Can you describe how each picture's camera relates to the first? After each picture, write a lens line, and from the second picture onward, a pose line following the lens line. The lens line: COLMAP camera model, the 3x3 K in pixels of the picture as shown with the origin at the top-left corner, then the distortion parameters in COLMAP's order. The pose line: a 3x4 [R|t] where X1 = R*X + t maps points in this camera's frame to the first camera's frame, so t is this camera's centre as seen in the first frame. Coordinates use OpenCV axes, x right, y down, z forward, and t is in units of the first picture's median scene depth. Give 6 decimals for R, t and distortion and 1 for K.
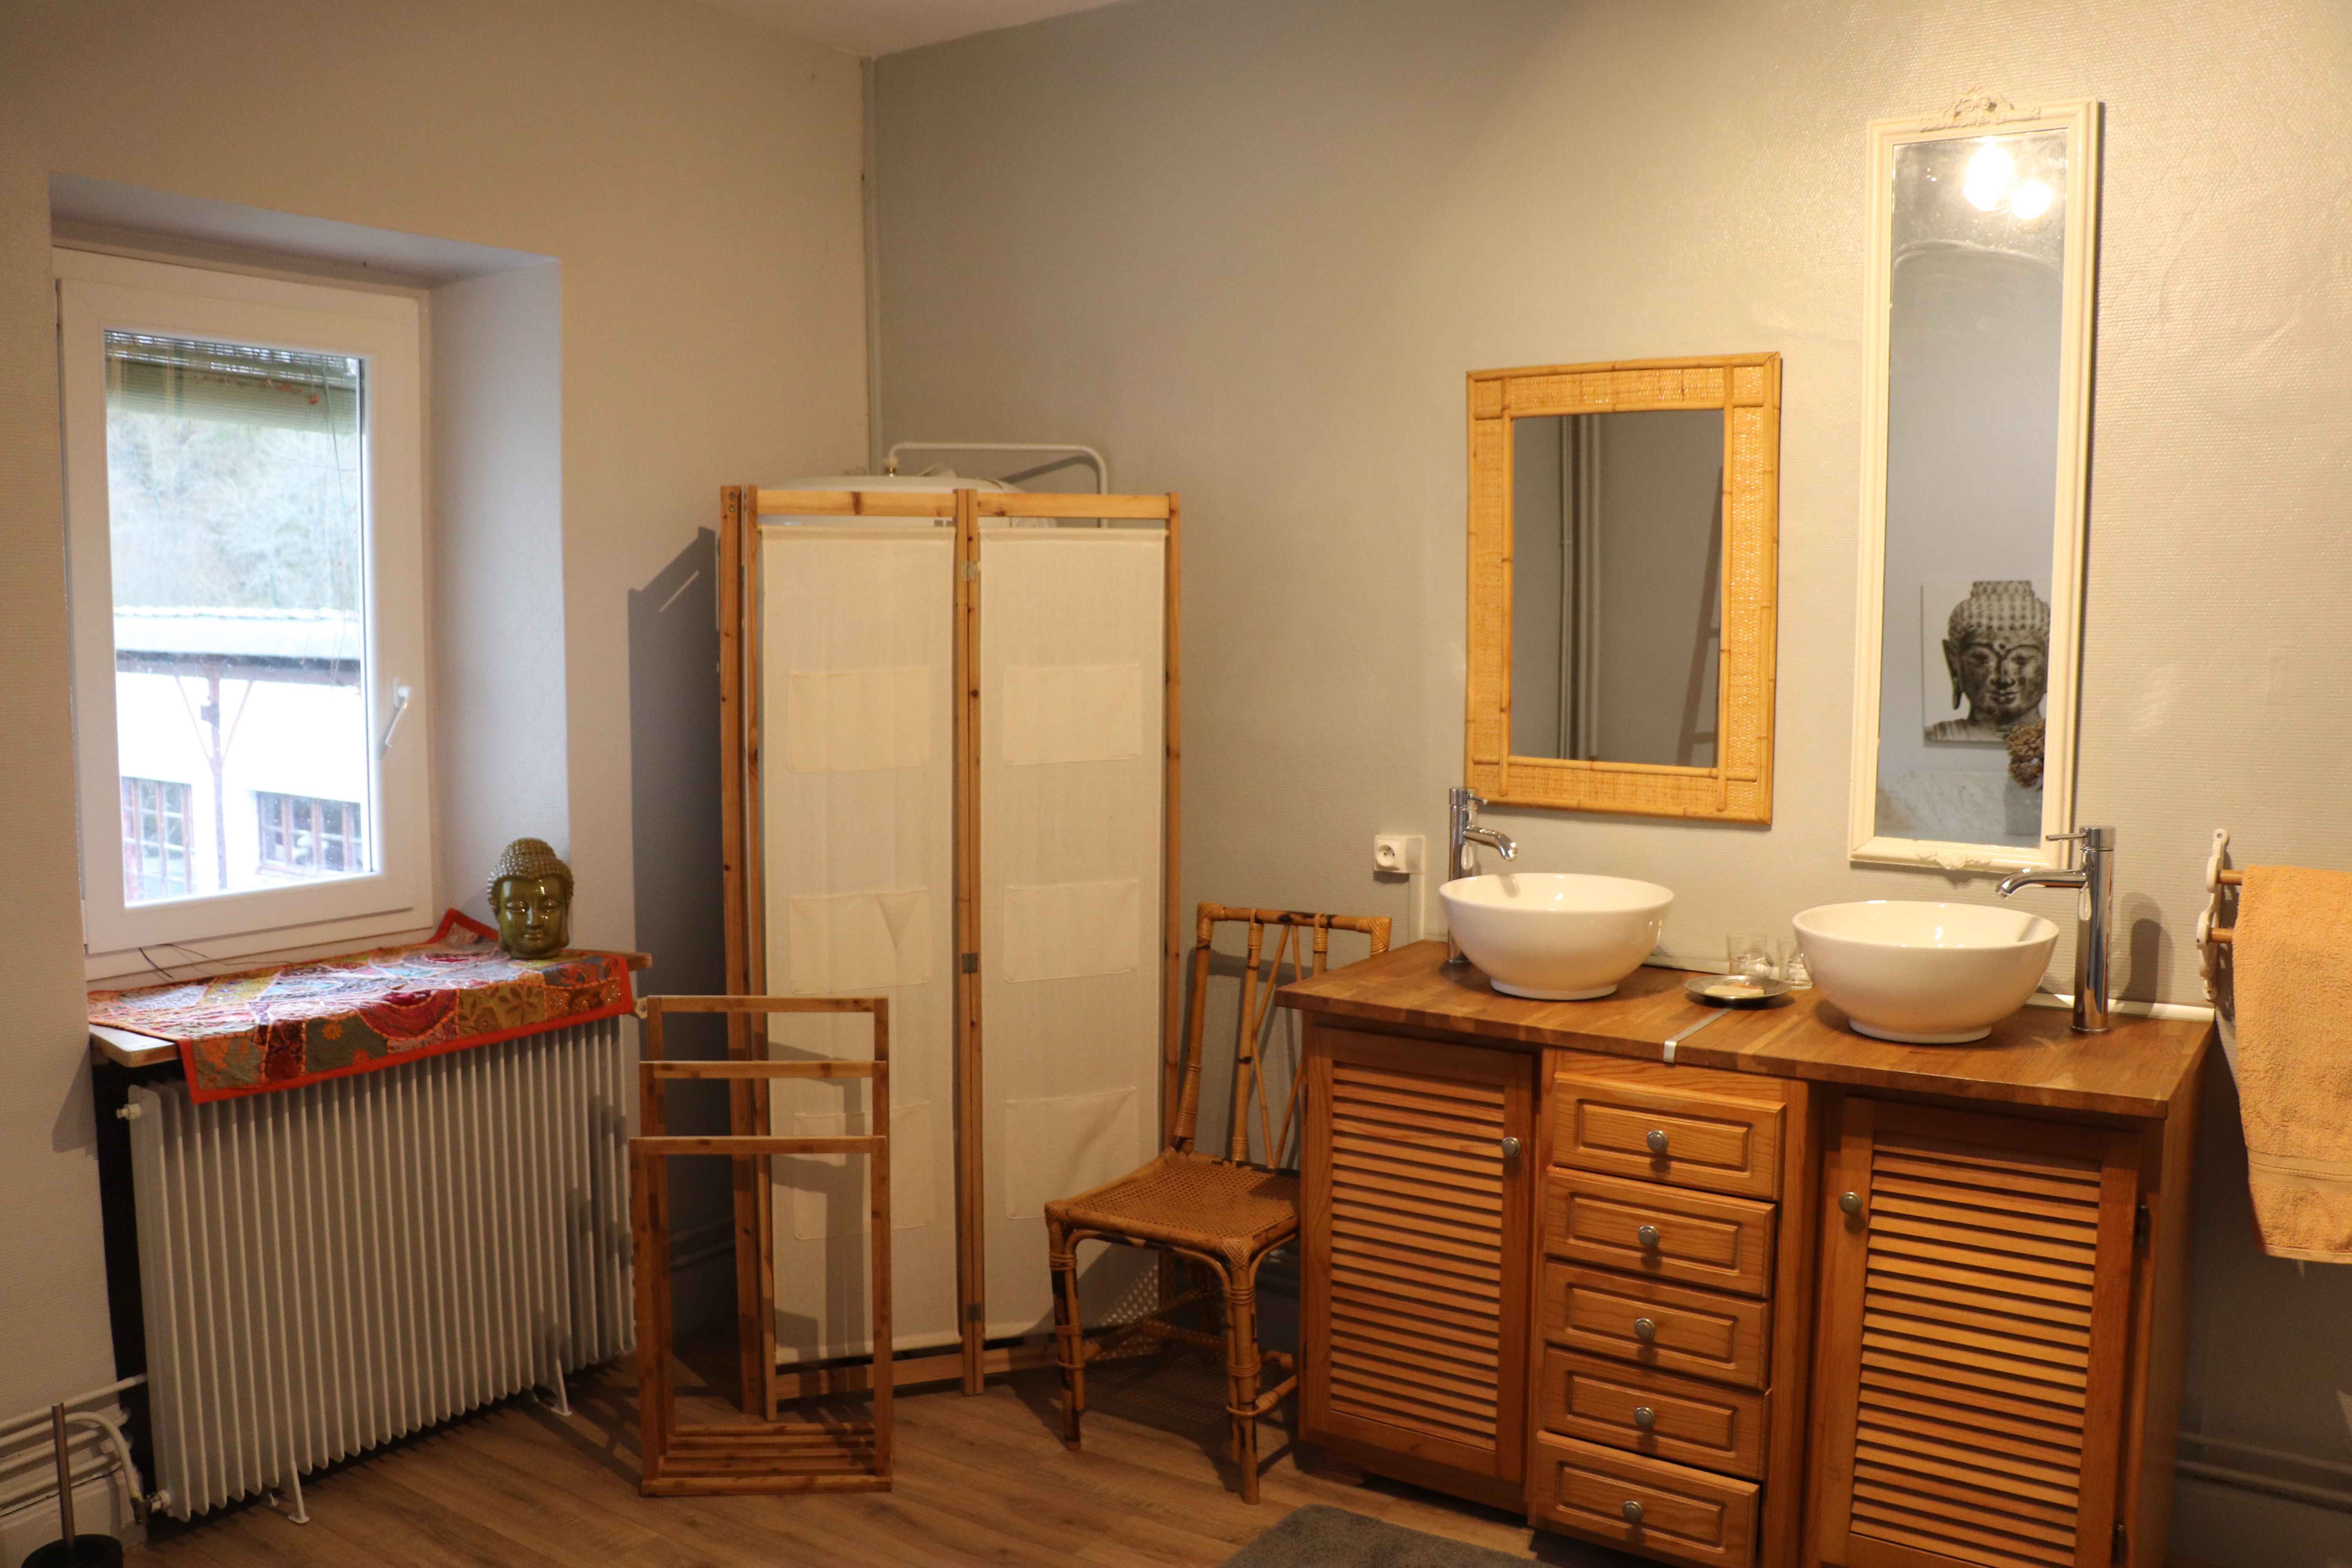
lens RADIAL K [[1896.5, 0, 1176.0], [0, 1896.5, 784.0], [0, 0, 1]] dist [-0.185639, 0.161111]
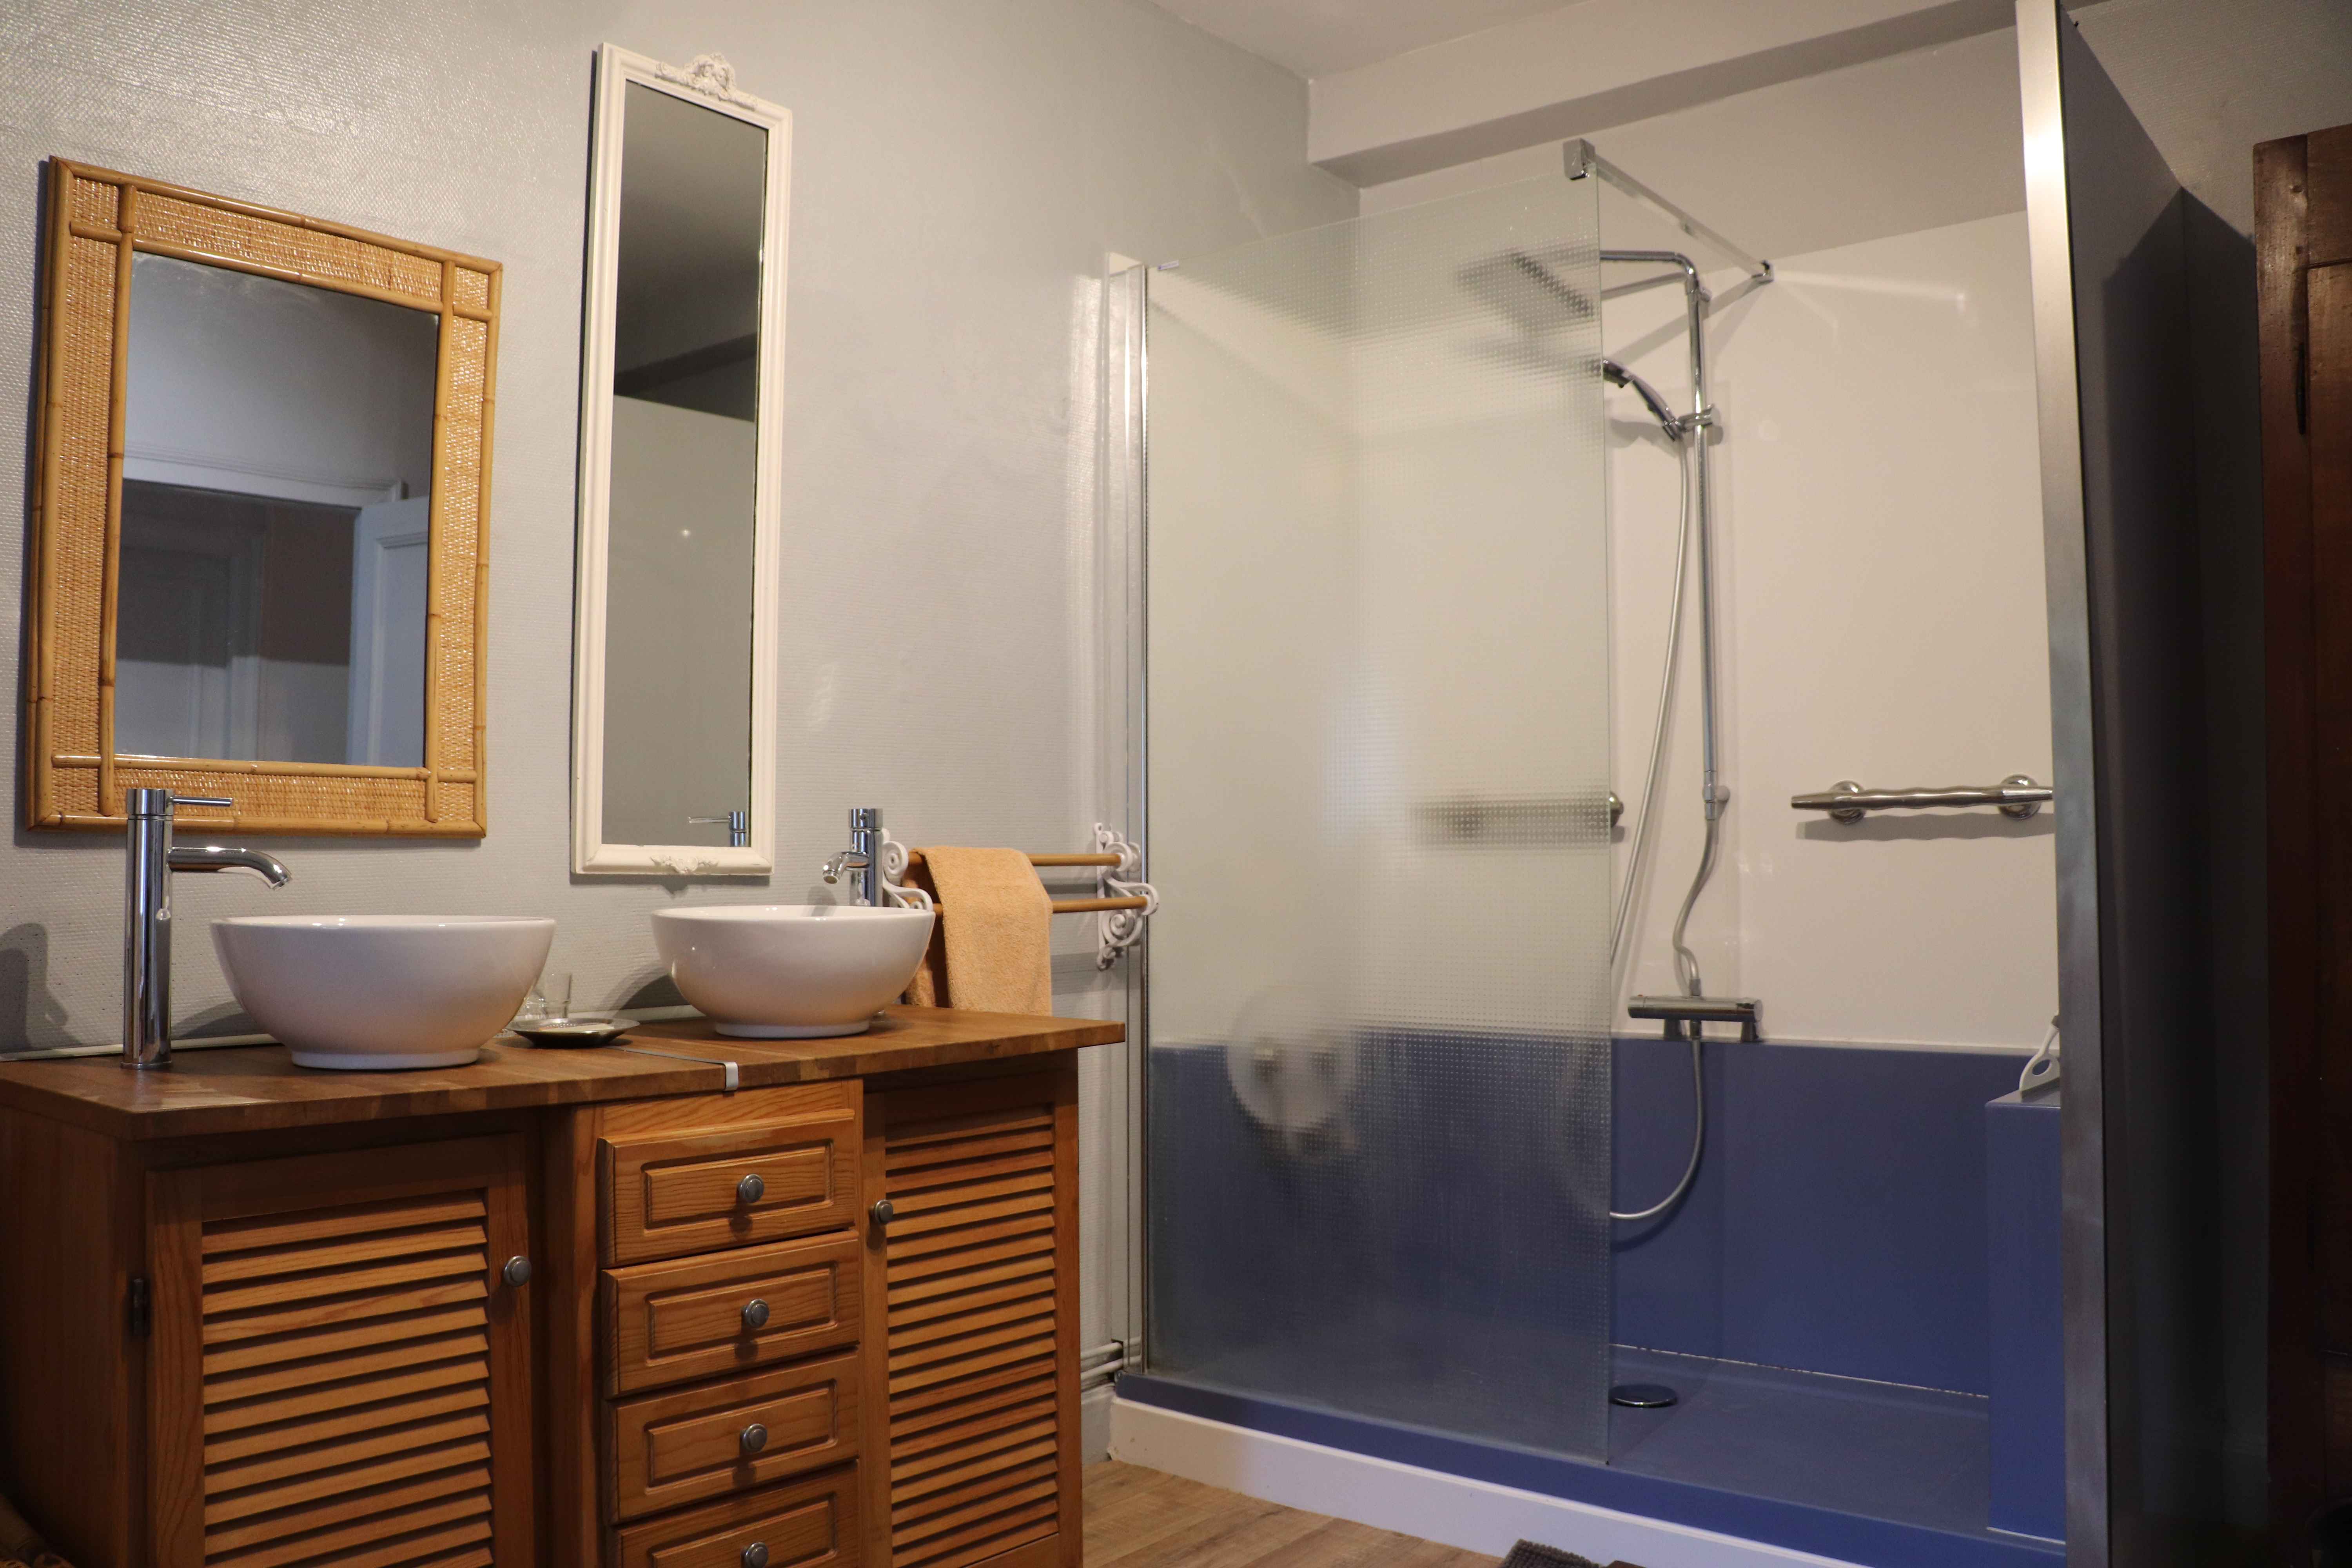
lens RADIAL K [[1896.5, 0, 1176.0], [0, 1896.5, 784.0], [0, 0, 1]] dist [-0.185639, 0.161111]
pose [[0.115068, 0.040075, 0.992549, -0.487591], [0.097784, 0.993876, -0.051465, 0.077090], [-0.988533, 0.102977, 0.110445, 0.691119]]
